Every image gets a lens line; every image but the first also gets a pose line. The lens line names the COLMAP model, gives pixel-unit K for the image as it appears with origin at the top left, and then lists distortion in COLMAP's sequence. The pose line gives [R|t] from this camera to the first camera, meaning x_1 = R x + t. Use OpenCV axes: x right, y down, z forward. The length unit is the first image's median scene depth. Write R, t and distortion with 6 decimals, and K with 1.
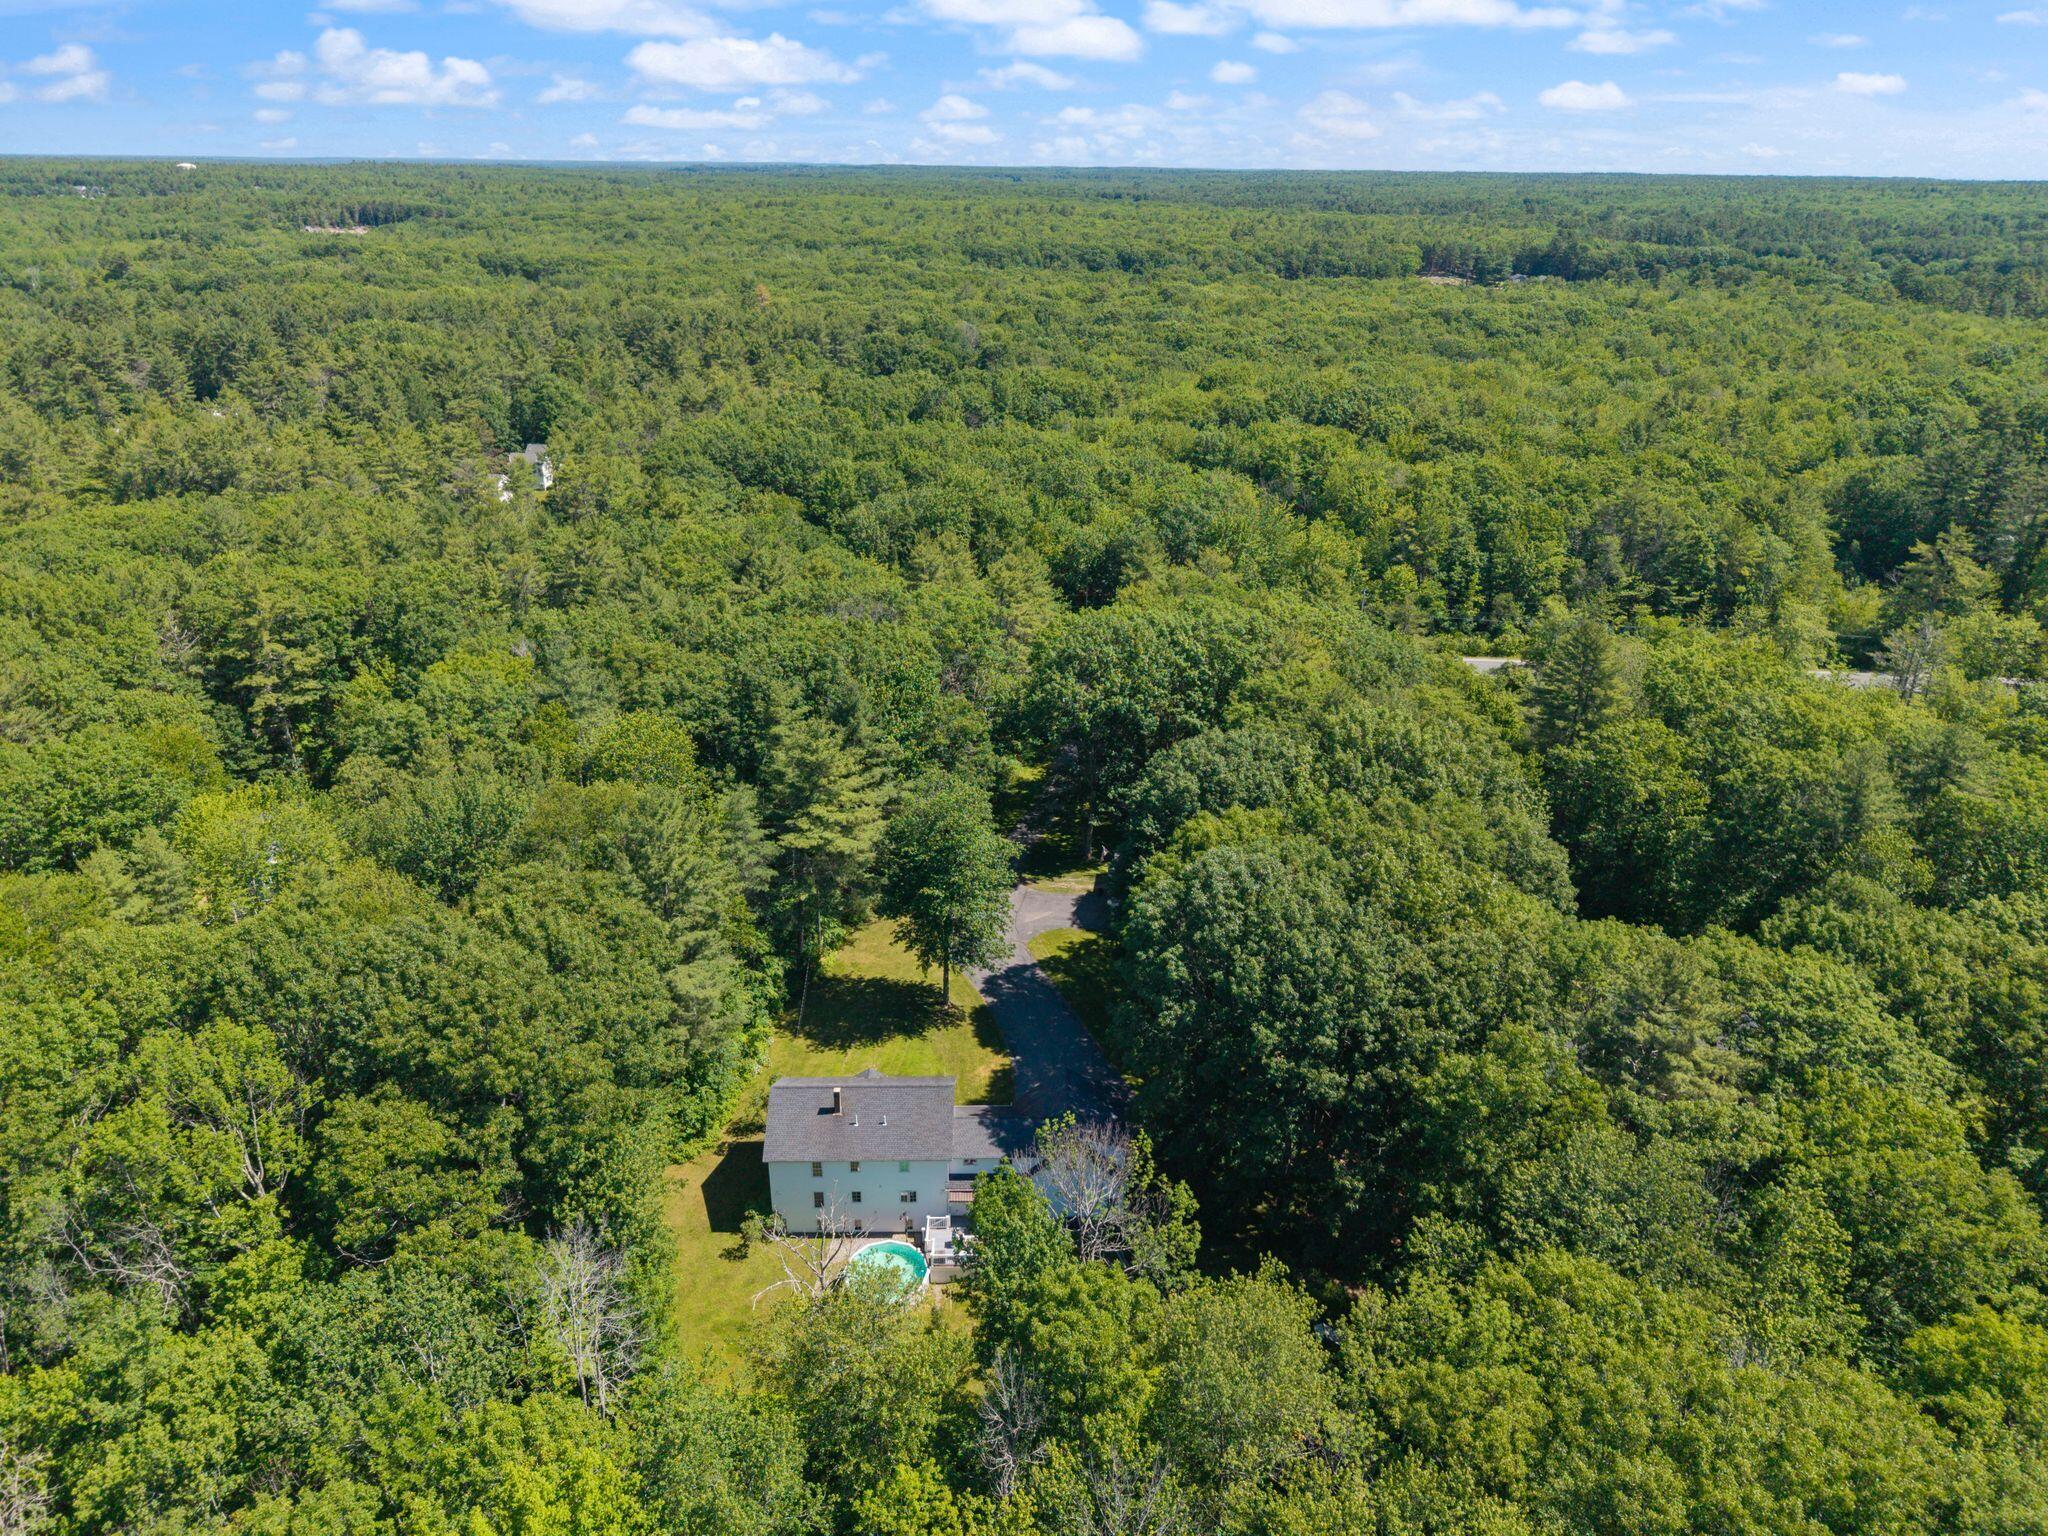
lens RADIAL K [[1347.6, 0, 1029.0], [0, 1347.6, 773.5], [0, 0, 1]] dist [0.071415, -0.110485]
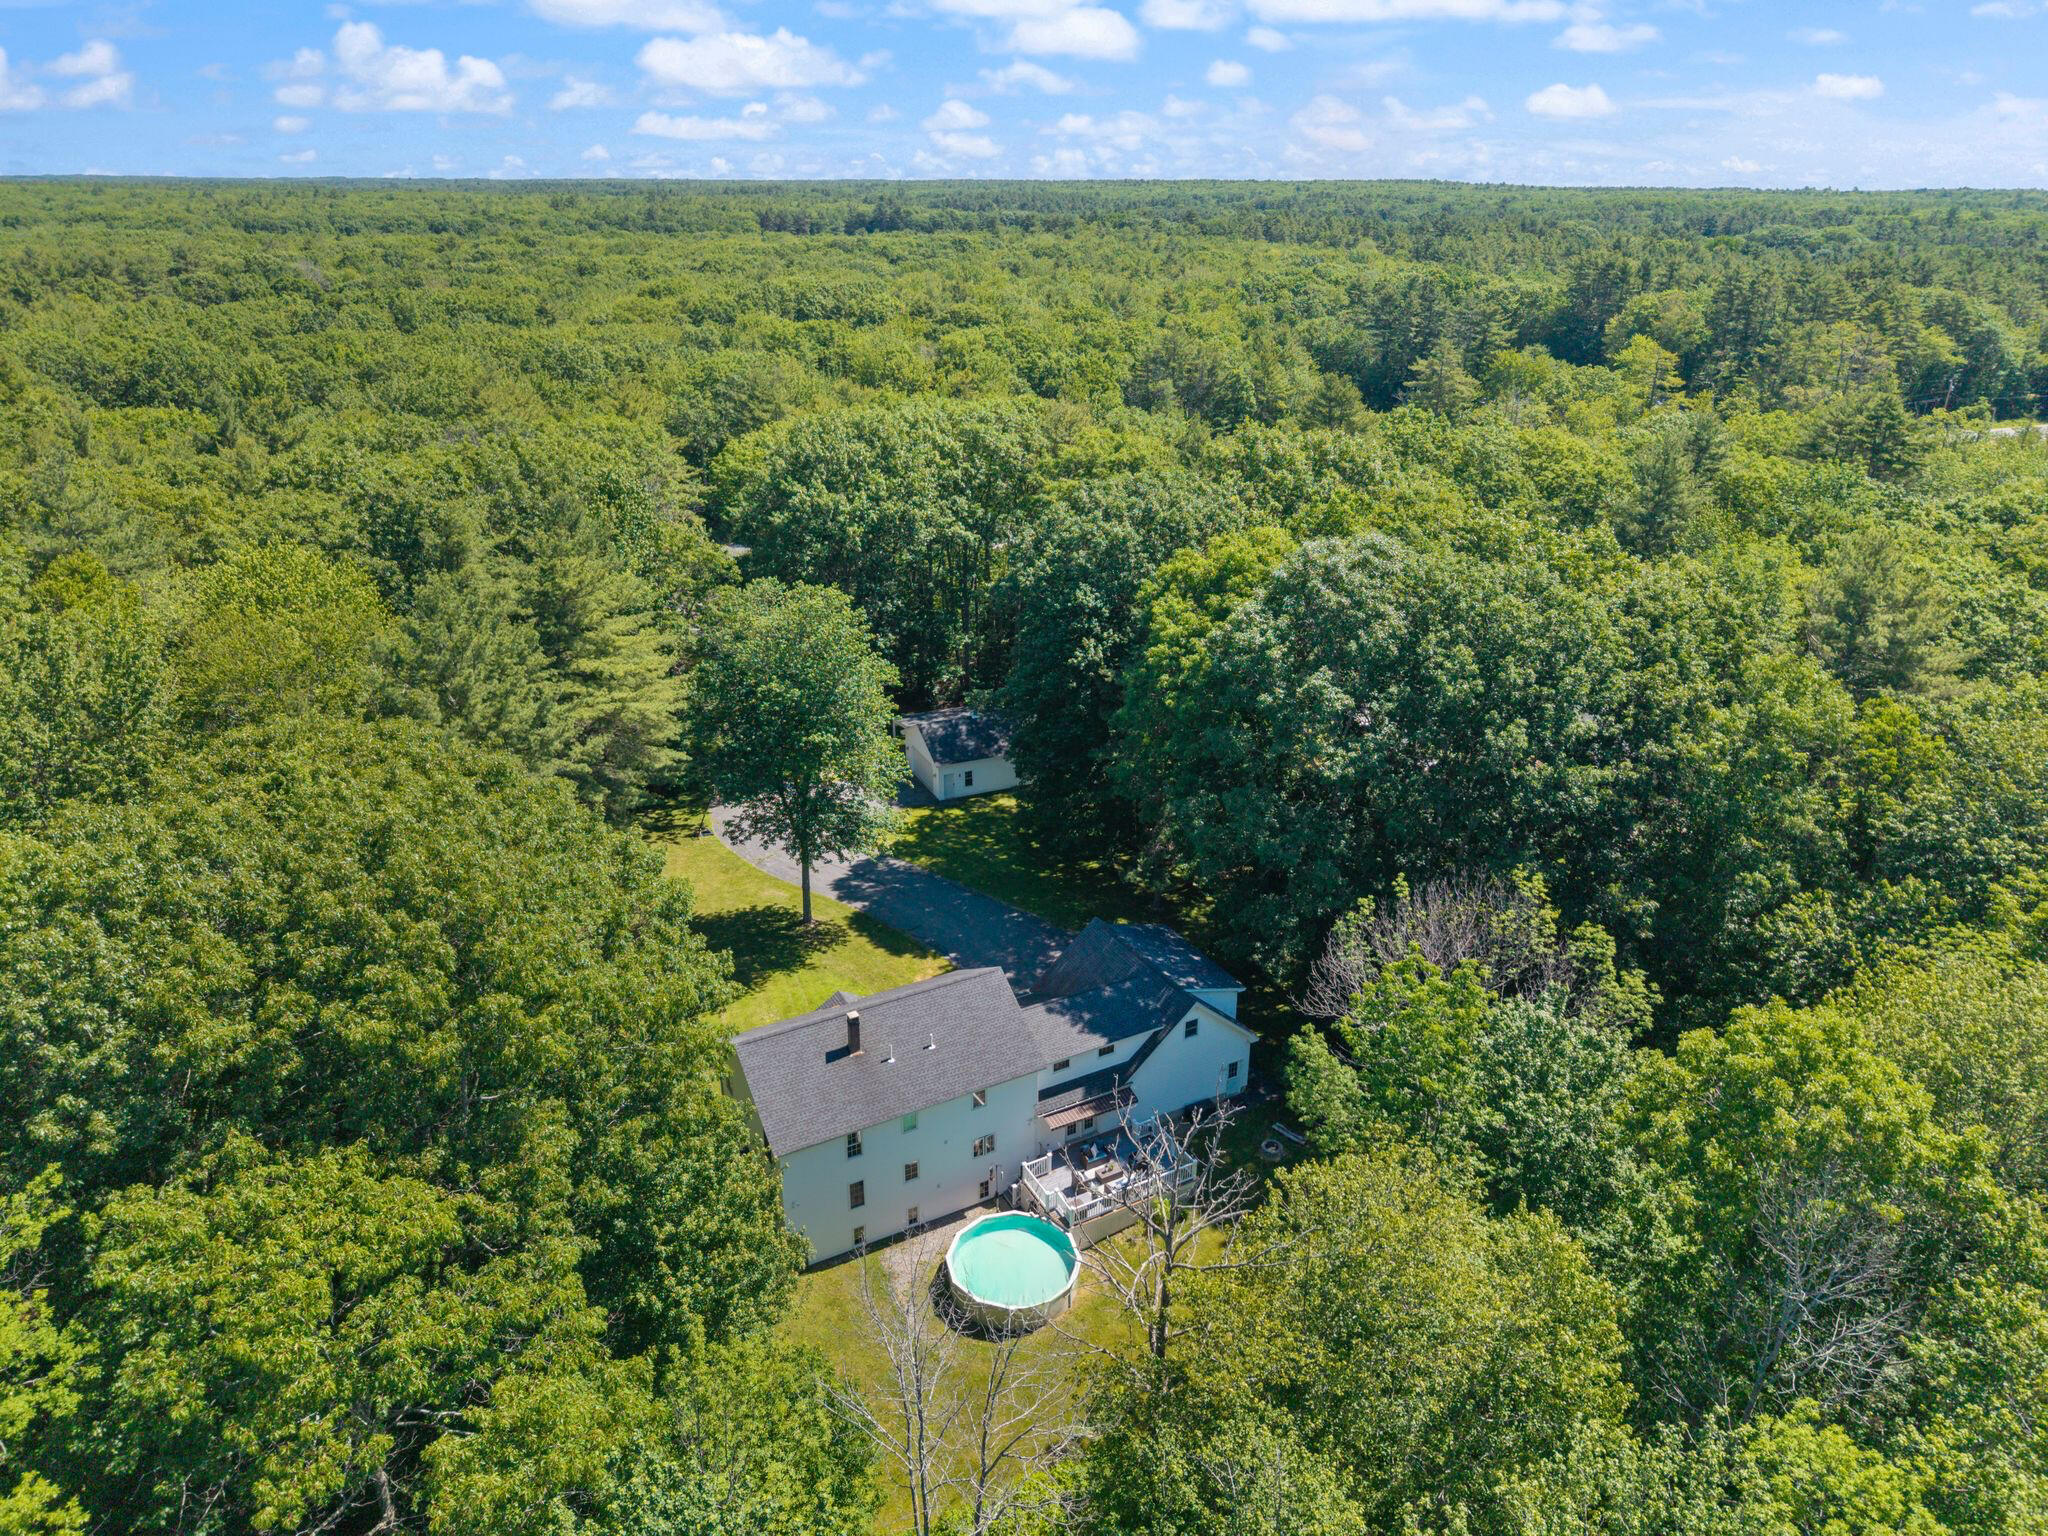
lens RADIAL K [[1347.6, 0, 1029.0], [0, 1347.6, 773.5], [0, 0, 1]] dist [0.071415, -0.110485]
pose [[0.882832, -0.191728, 0.428776, -0.312131], [0.195223, 0.980087, 0.036290, 0.114722], [-0.427195, 0.051669, 0.902682, 0.386147]]
